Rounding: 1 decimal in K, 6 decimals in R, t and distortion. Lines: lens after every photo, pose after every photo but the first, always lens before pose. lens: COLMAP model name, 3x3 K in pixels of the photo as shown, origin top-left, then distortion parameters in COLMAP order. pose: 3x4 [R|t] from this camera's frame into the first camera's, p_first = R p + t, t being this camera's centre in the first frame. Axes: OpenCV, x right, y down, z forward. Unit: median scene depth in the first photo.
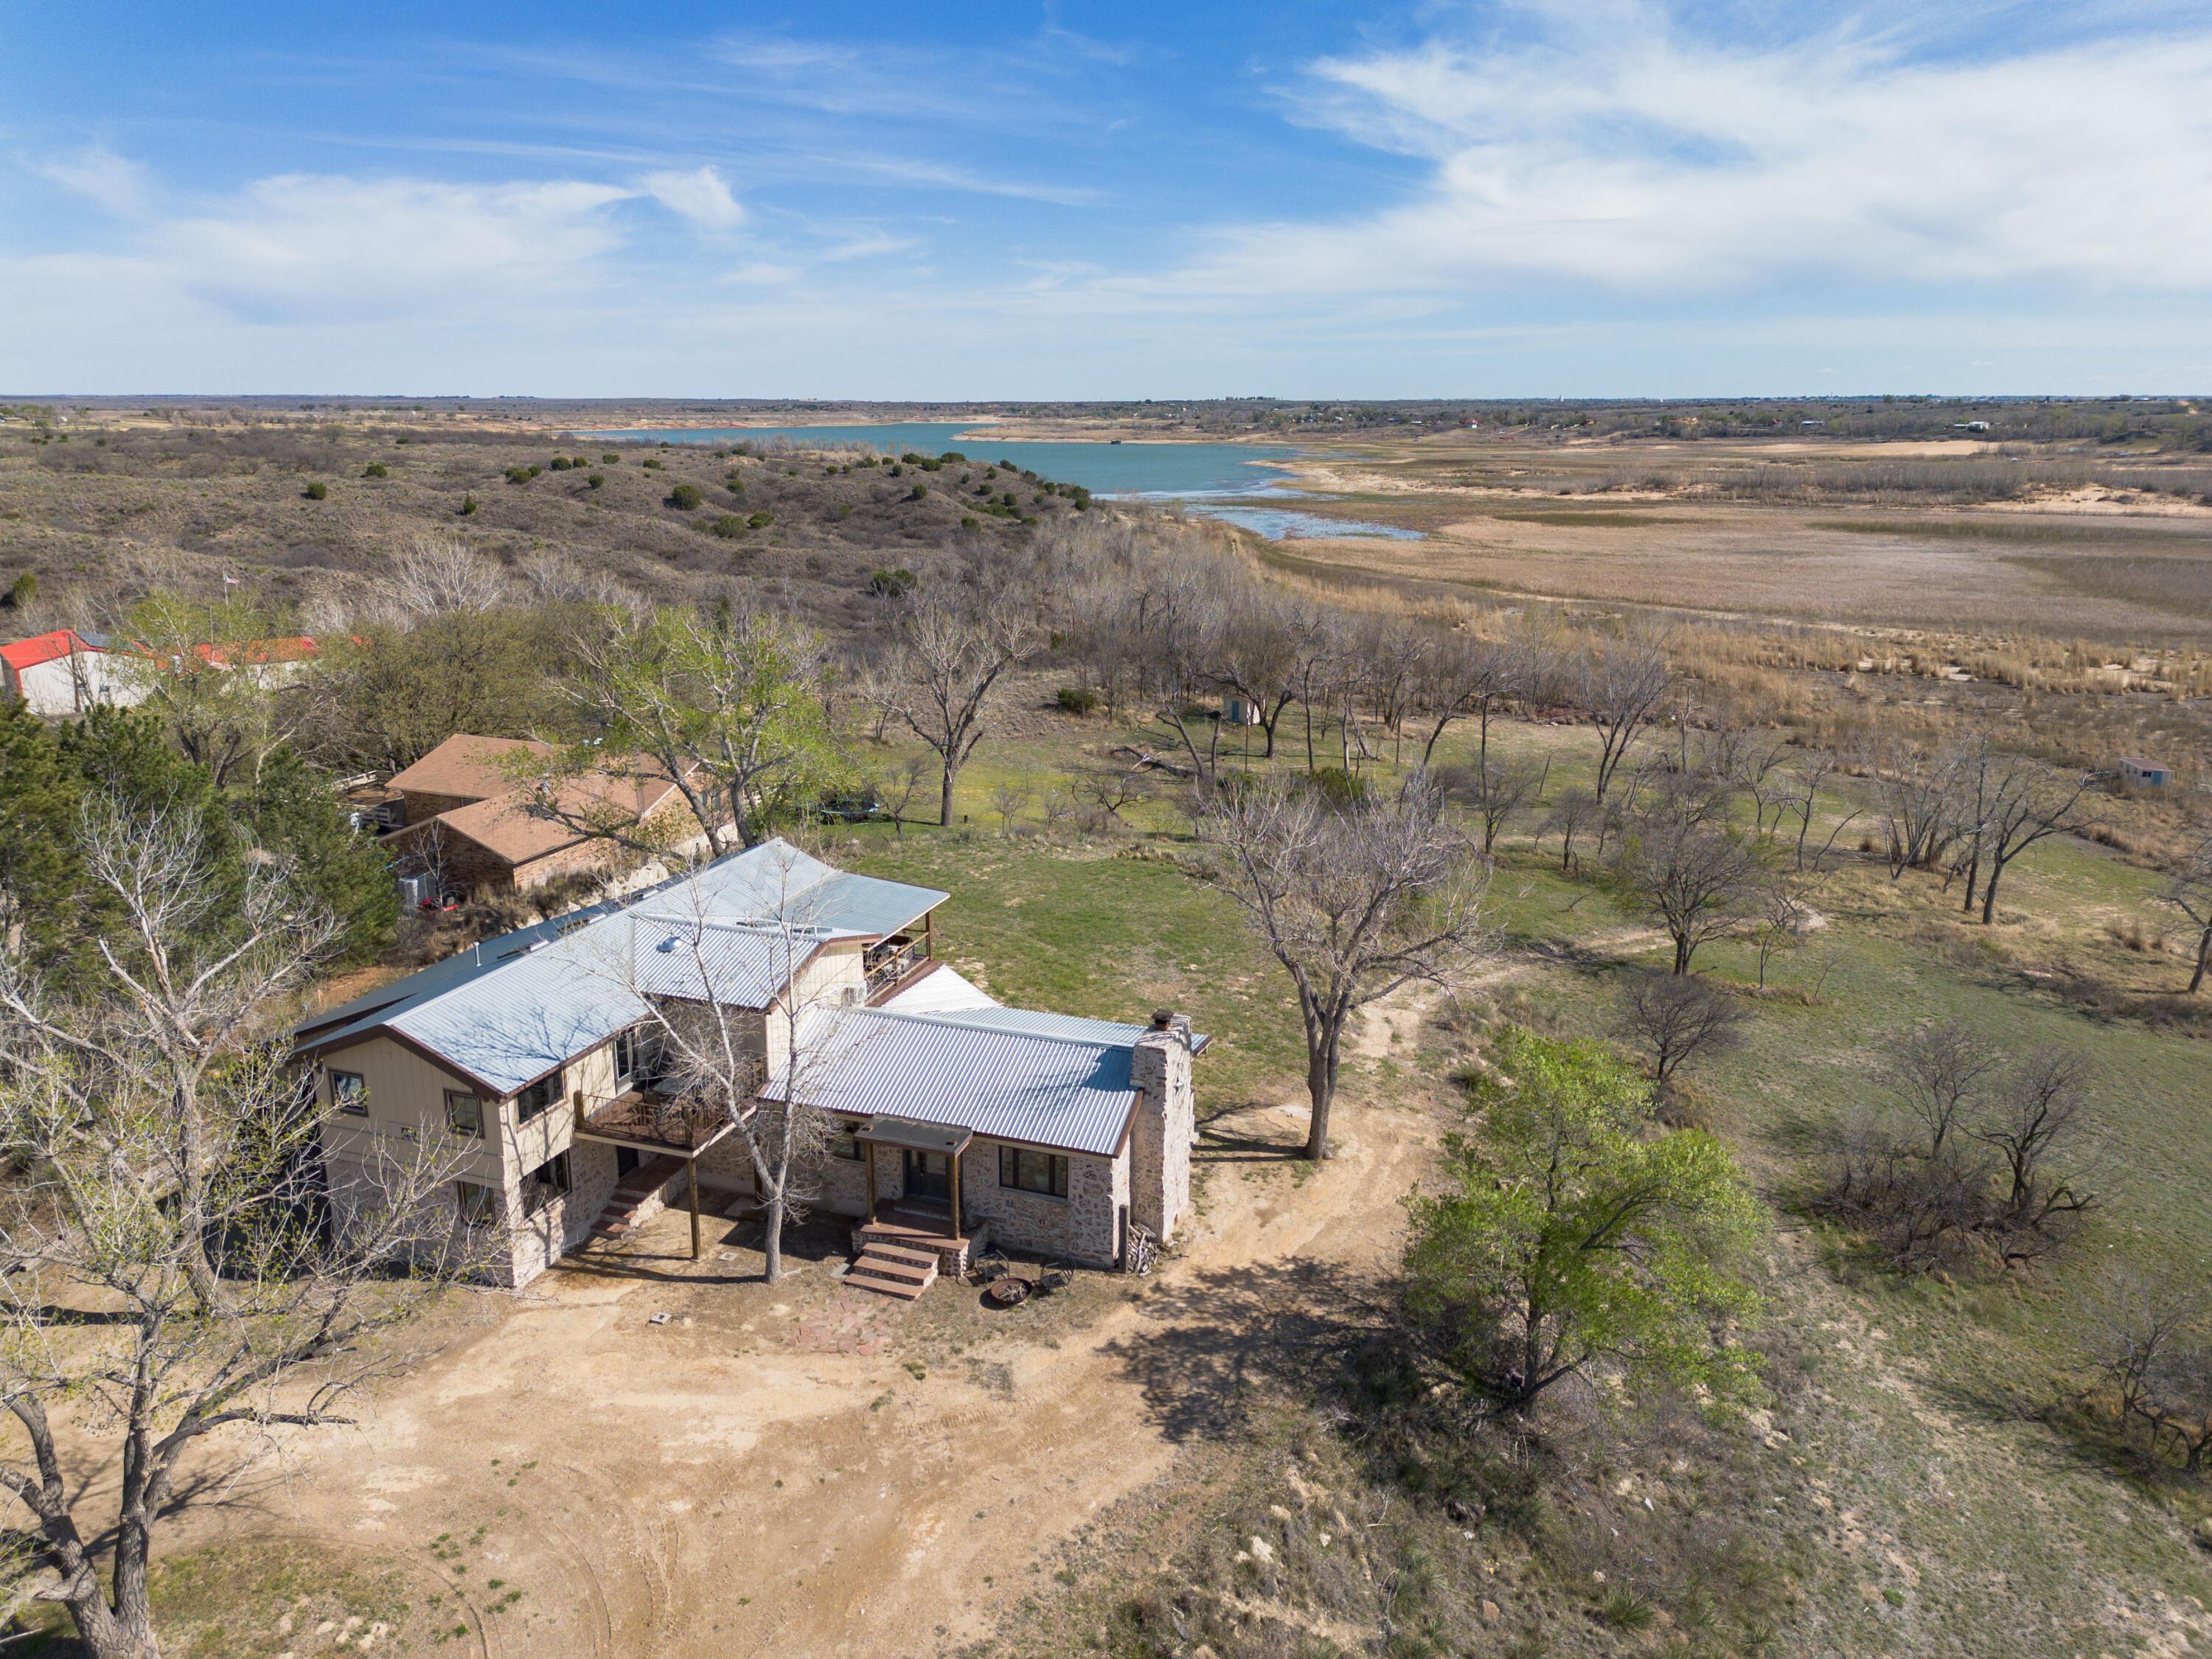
lens RADIAL K [[1551.4, 0, 1111.9], [0, 1551.4, 827.2], [0, 0, 1]] dist [0.079818, -0.074901]
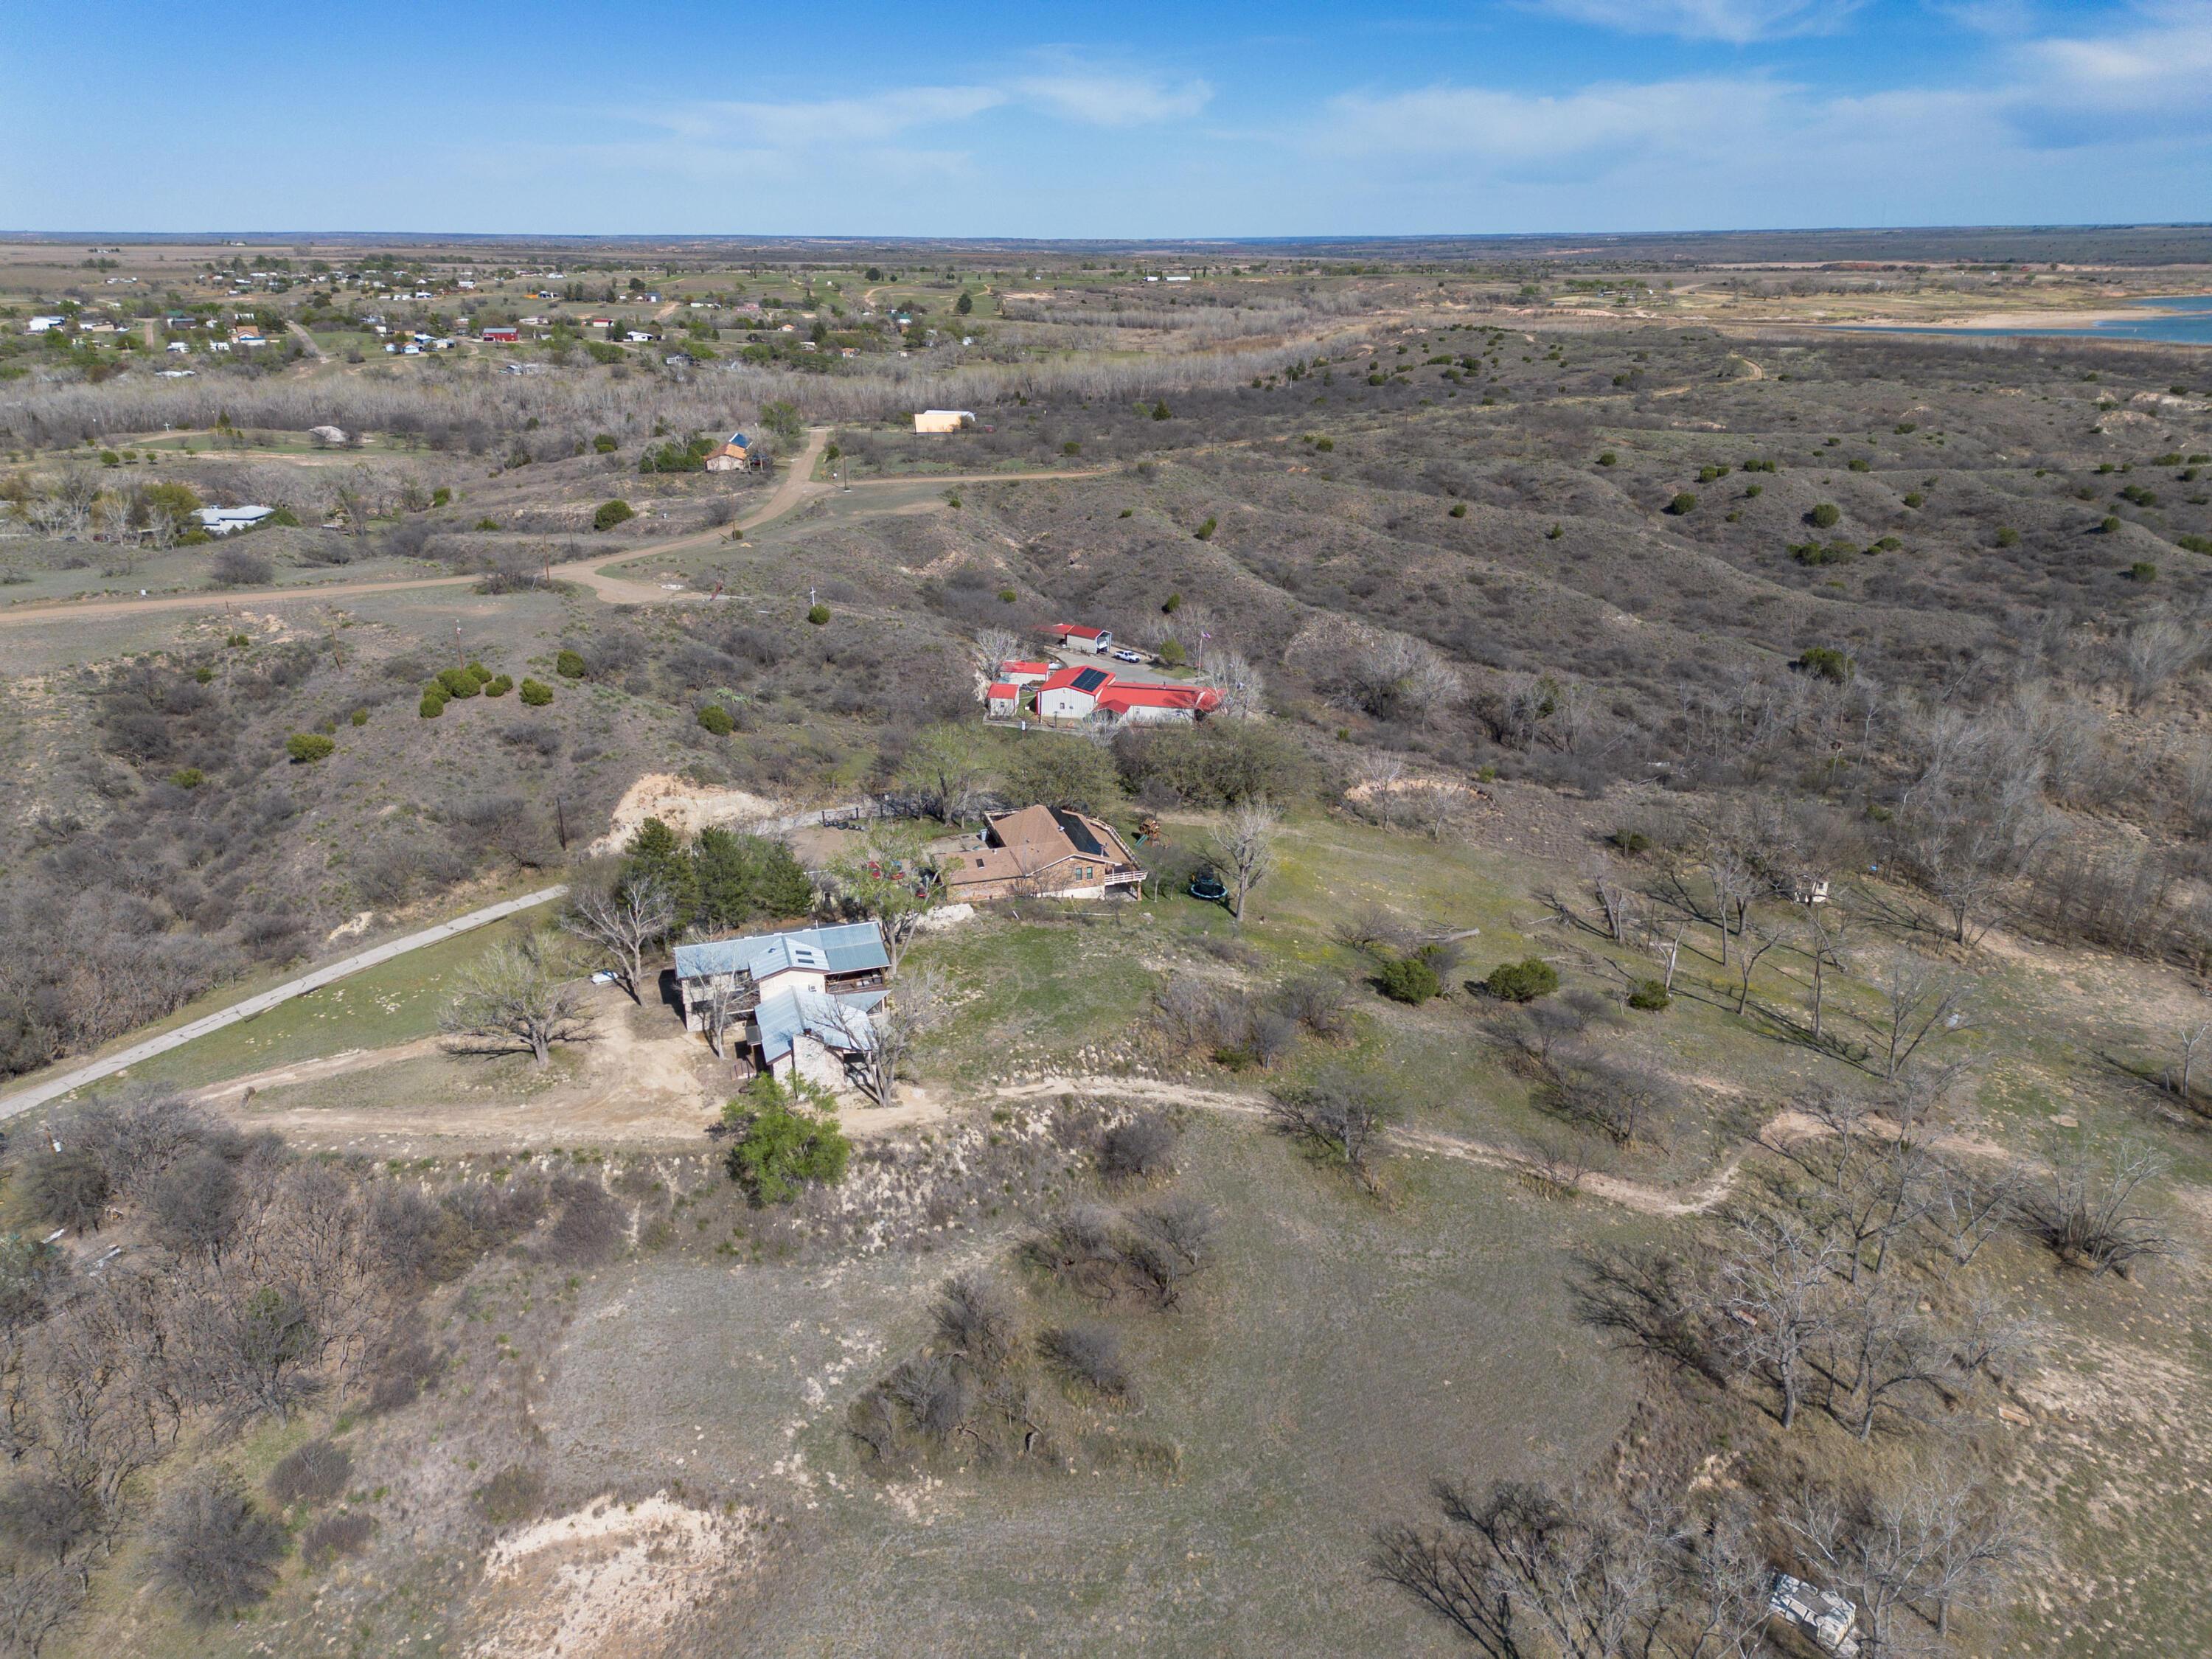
lens RADIAL K [[1551.4, 0, 1111.9], [0, 1551.4, 827.2], [0, 0, 1]] dist [0.079818, -0.074901]
pose [[0.601314, 0.279005, -0.748717, 2.230779], [-0.203686, 0.959621, 0.194012, -0.844457], [0.772615, 0.035841, 0.633863, -0.408039]]
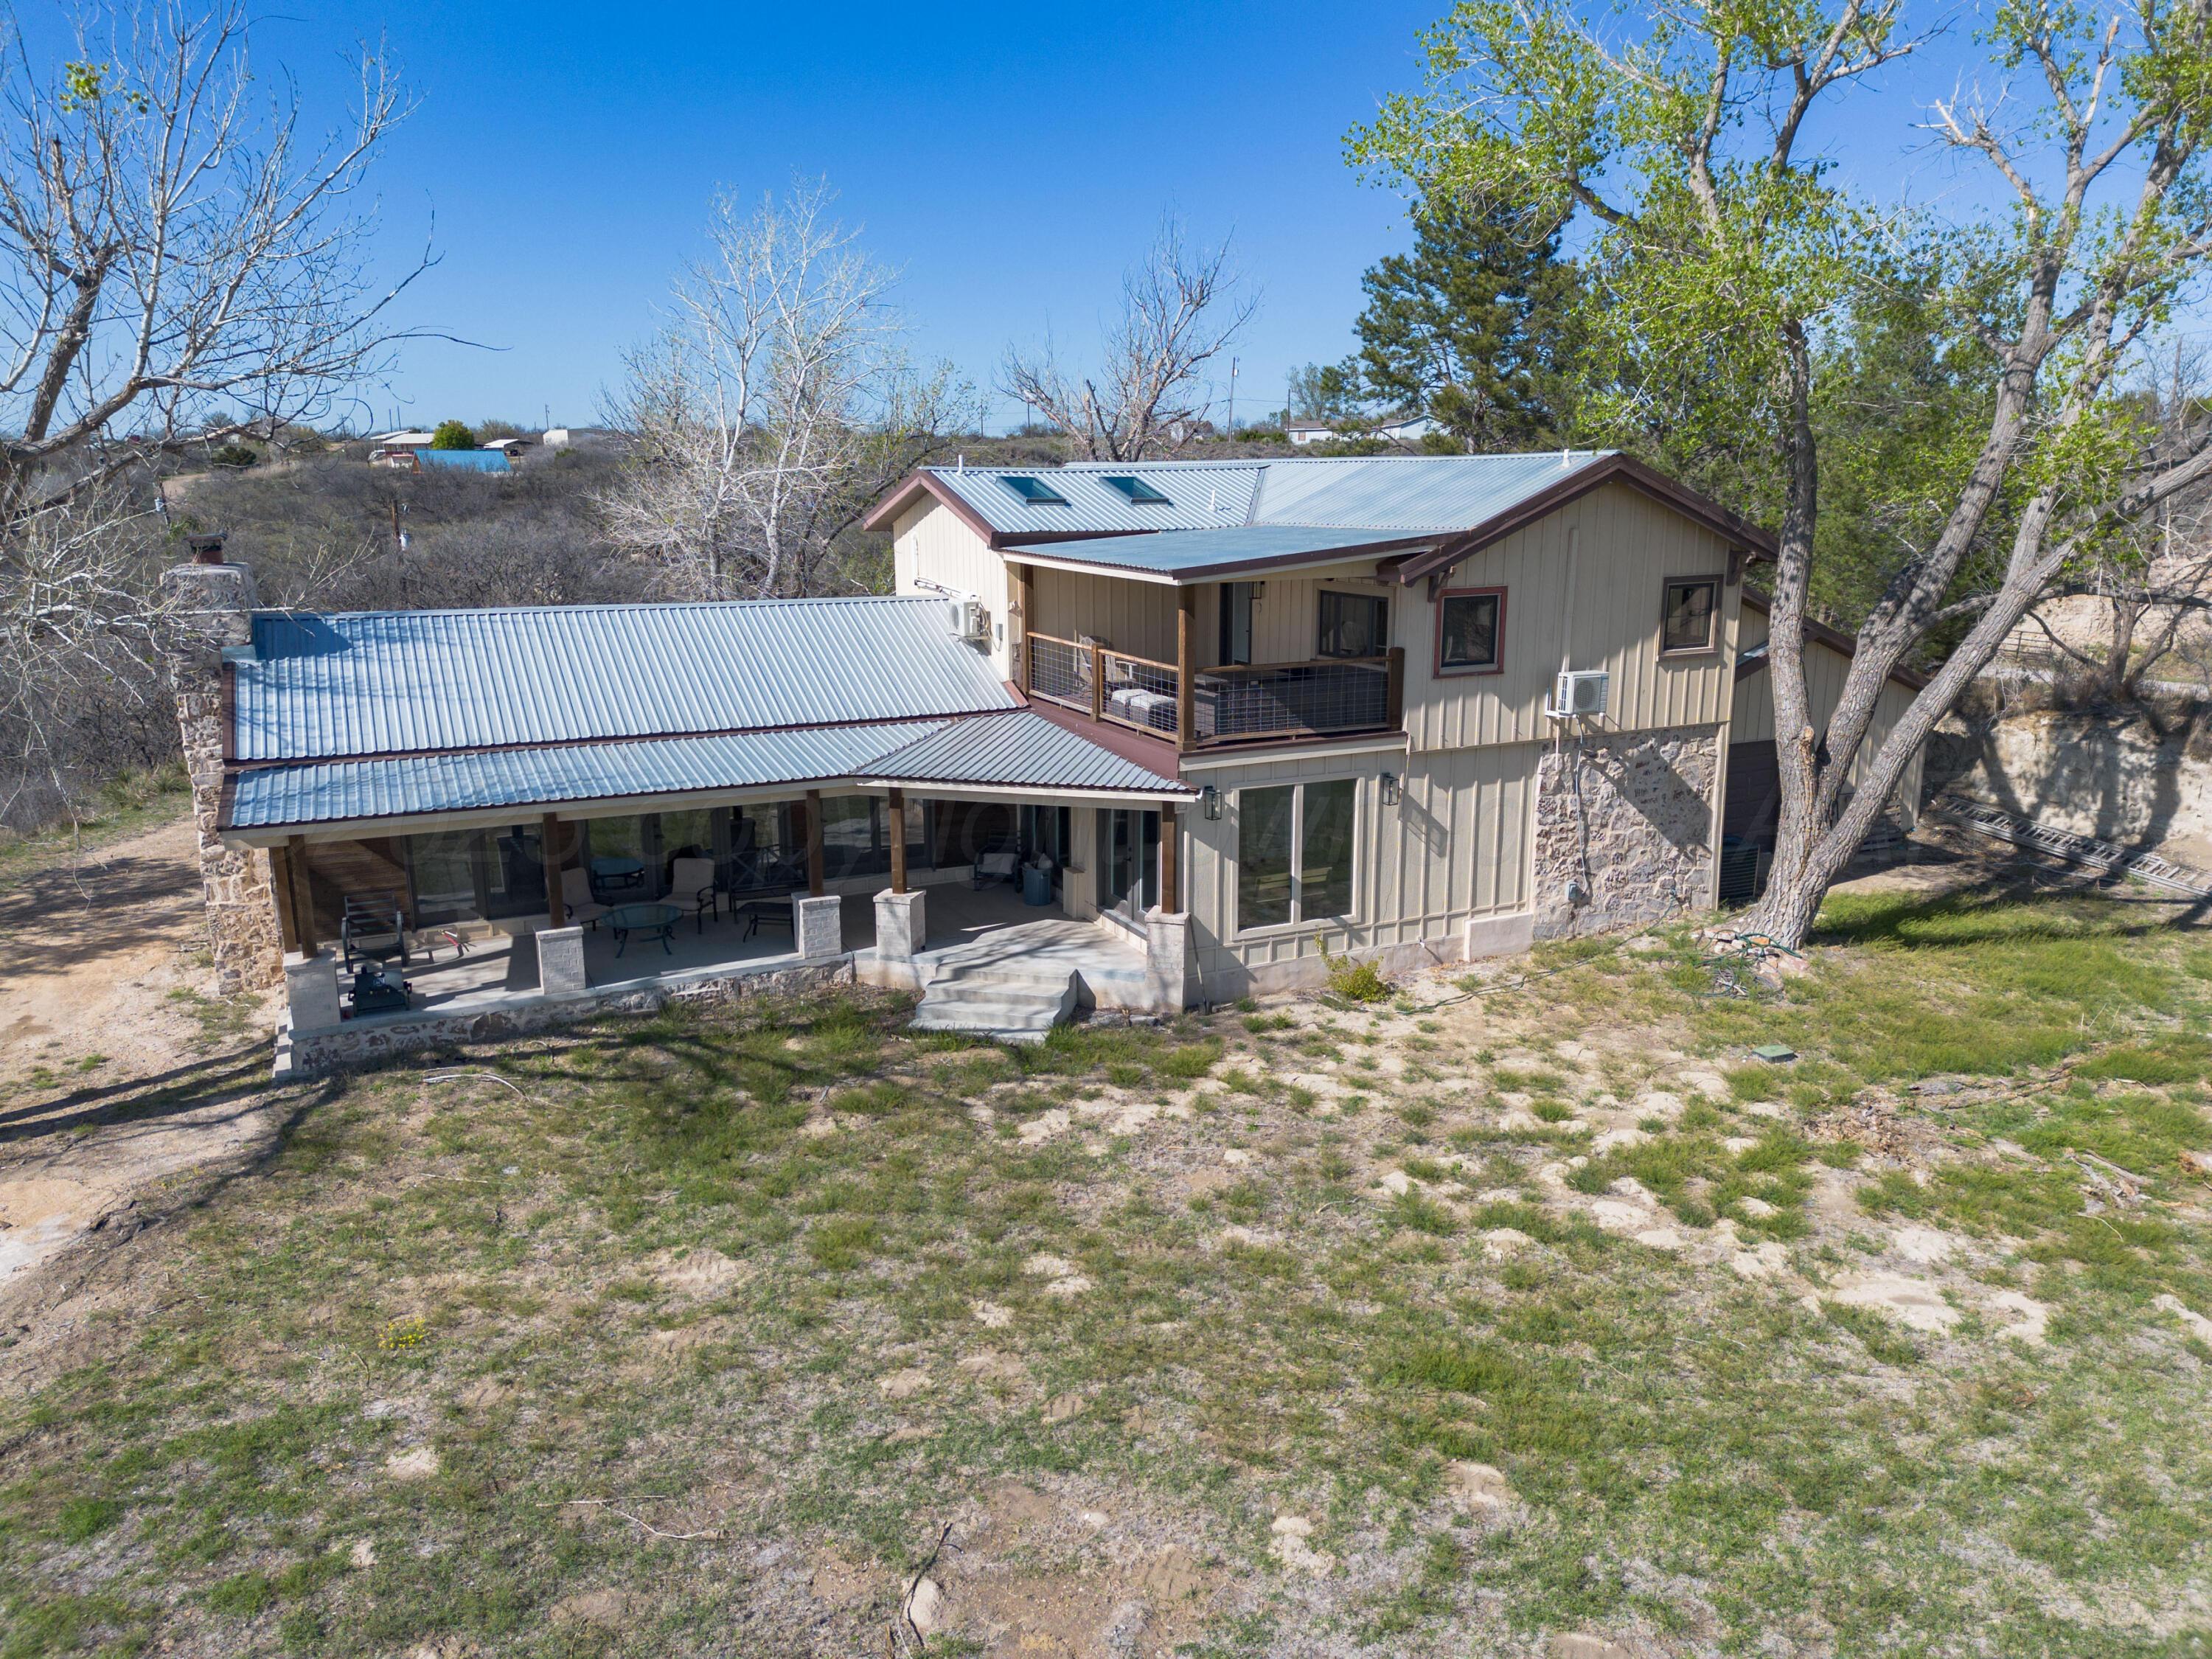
lens RADIAL K [[1551.4, 0, 1111.9], [0, 1551.4, 827.2], [0, 0, 1]] dist [0.079818, -0.074901]
pose [[-0.712609, 0.156159, -0.683961, 0.167478], [-0.182069, 0.900346, 0.395258, -0.045558], [0.677524, 0.406193, -0.613163, 1.371535]]
